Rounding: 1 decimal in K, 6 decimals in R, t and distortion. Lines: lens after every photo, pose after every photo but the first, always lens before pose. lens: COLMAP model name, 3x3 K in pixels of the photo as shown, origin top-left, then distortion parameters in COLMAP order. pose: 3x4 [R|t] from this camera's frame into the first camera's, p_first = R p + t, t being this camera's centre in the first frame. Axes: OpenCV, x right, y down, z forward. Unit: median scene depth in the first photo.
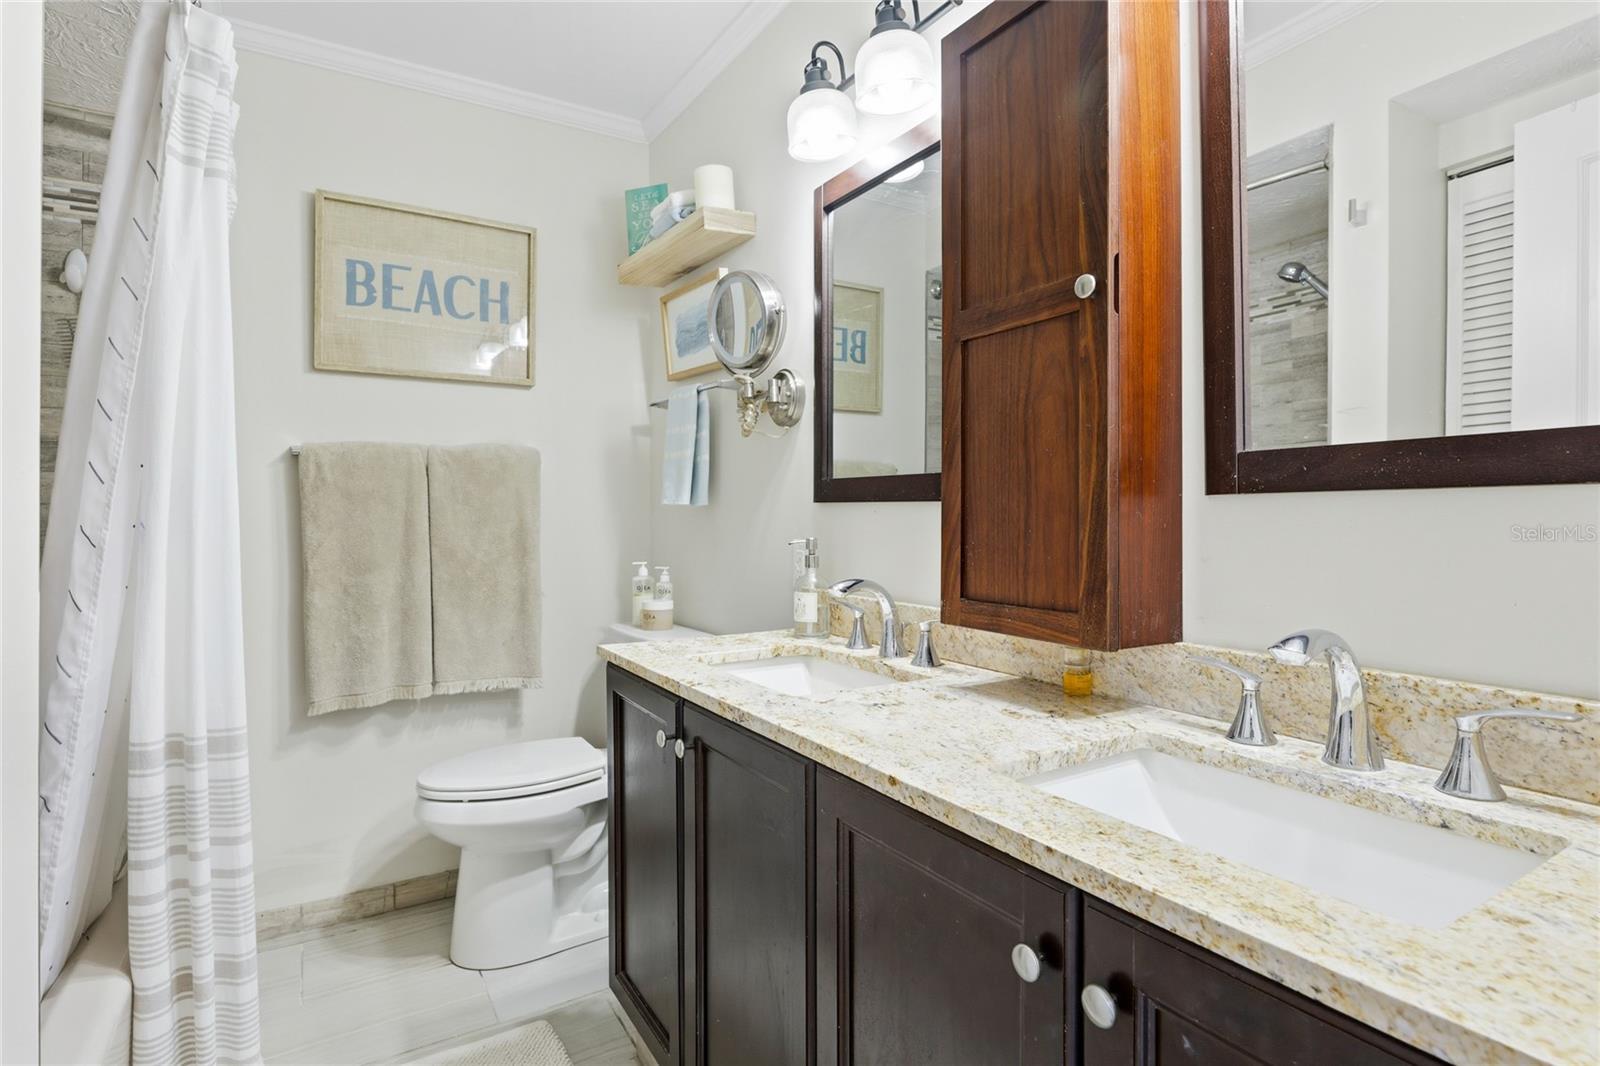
lens RADIAL K [[778.6, 0, 789.1], [0, 778.6, 527.2], [0, 0, 1]] dist [-0.005586, -0.001235]
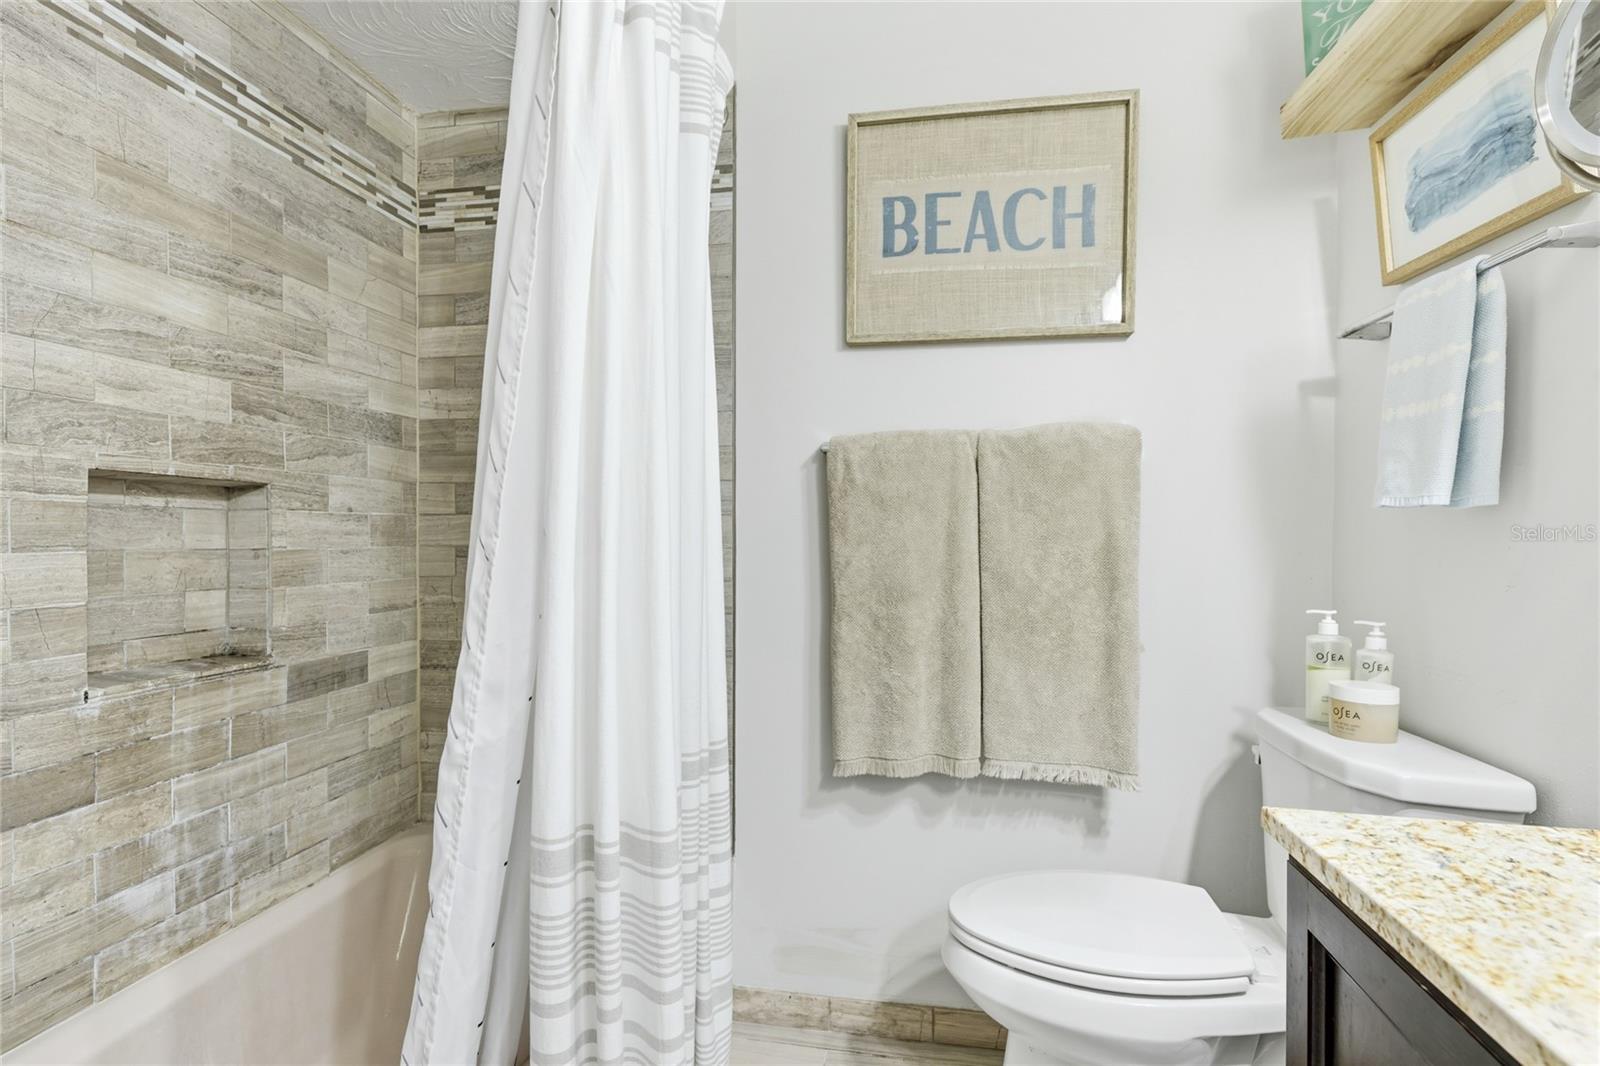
lens RADIAL K [[778.6, 0, 786.5], [0, 778.6, 539.4], [0, 0, 1]] dist [-0.005586, -0.001235]
pose [[0.738893, 0.008463, -0.673770, -0.106951], [-0.015945, 0.999861, -0.004927, 0.002689], [0.673634, 0.014383, 0.738925, 0.343639]]
